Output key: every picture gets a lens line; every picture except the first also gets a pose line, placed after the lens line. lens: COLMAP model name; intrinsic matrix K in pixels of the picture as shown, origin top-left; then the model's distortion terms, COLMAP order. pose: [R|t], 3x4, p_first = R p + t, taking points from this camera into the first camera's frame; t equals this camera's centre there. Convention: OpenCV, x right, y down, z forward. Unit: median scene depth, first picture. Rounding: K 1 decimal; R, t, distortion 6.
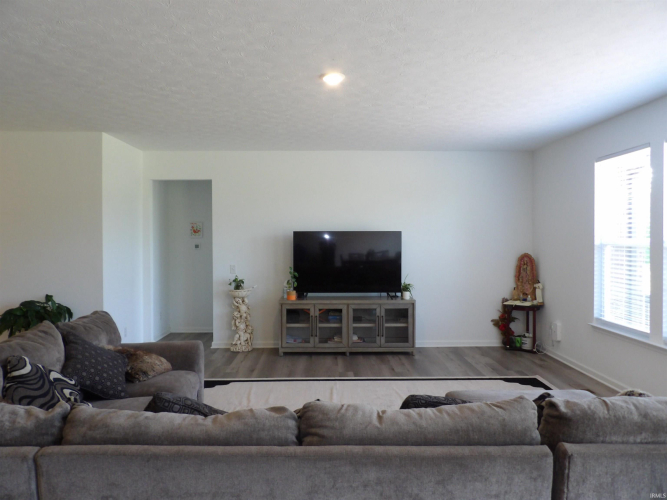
lens RADIAL K [[480.7, 0, 332.4], [0, 480.7, 244.7], [0, 0, 1]] dist [-0.050709, 0.066997]
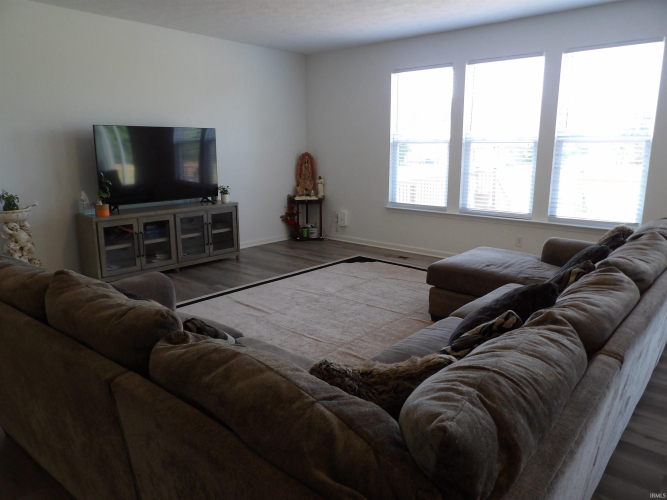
lens RADIAL K [[480.7, 0, 332.4], [0, 480.7, 244.7], [0, 0, 1]] dist [-0.050709, 0.066997]
pose [[0.664931, -0.148190, 0.732056, -0.413158], [0.009527, 0.981723, 0.190077, 0.018077], [-0.746844, -0.119414, 0.654190, 0.219785]]
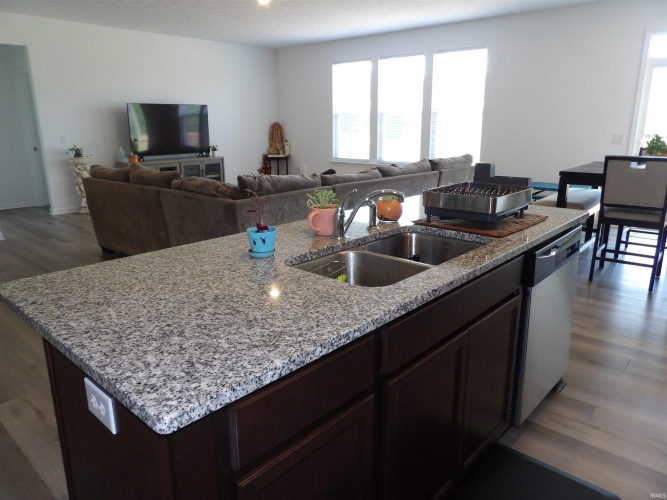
lens RADIAL K [[480.7, 0, 332.4], [0, 480.7, 244.7], [0, 0, 1]] dist [-0.050709, 0.066997]
pose [[0.675319, -0.183571, 0.714315, -0.645408], [0.012475, 0.971233, 0.237802, 0.037467], [-0.737421, -0.151681, 0.658182, -0.178842]]
